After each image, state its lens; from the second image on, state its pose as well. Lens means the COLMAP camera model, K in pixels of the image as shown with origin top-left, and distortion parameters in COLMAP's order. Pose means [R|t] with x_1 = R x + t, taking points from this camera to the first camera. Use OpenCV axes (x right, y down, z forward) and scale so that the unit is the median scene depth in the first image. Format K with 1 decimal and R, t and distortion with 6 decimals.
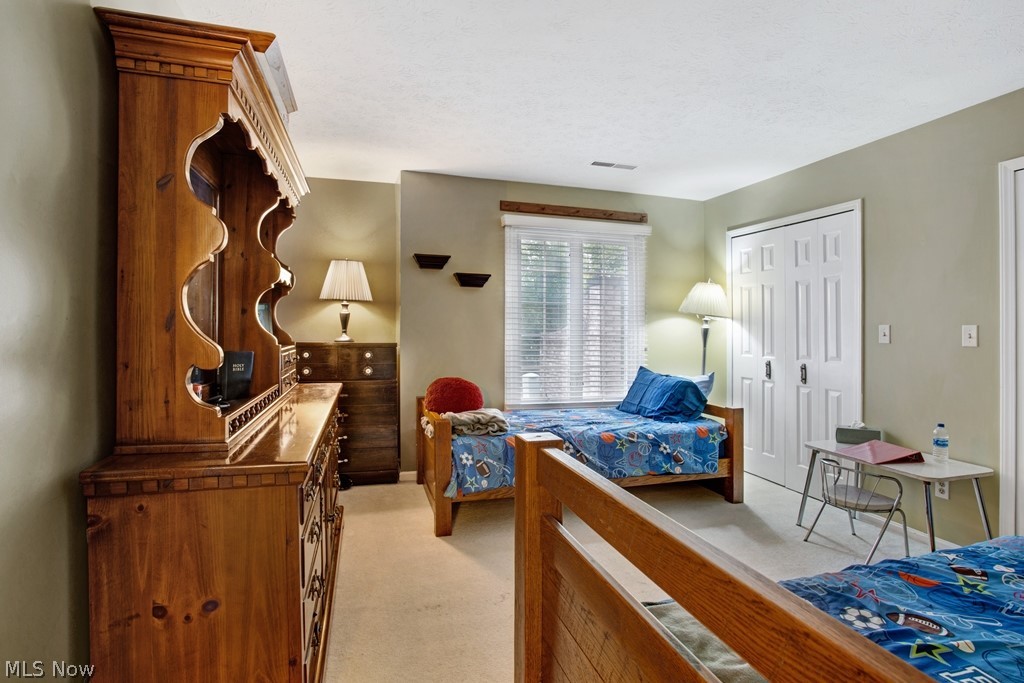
lens RADIAL K [[515.1, 0, 525.8], [0, 515.1, 354.2], [0, 0, 1]] dist [-0.036086, 0.000488]
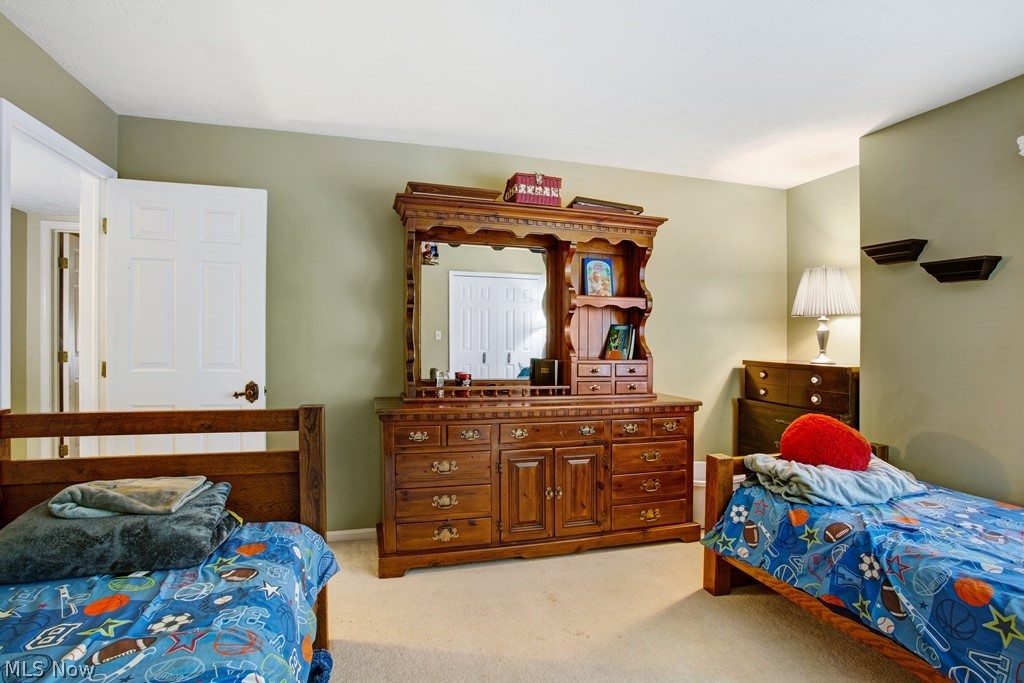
lens RADIAL K [[515.1, 0, 525.8], [0, 515.1, 354.2], [0, 0, 1]] dist [-0.036086, 0.000488]
pose [[-0.008015, 0.015272, -0.999851, 0.621263], [-0.060139, 0.998066, 0.015727, -0.029153], [0.998158, 0.060256, -0.007081, 0.628289]]
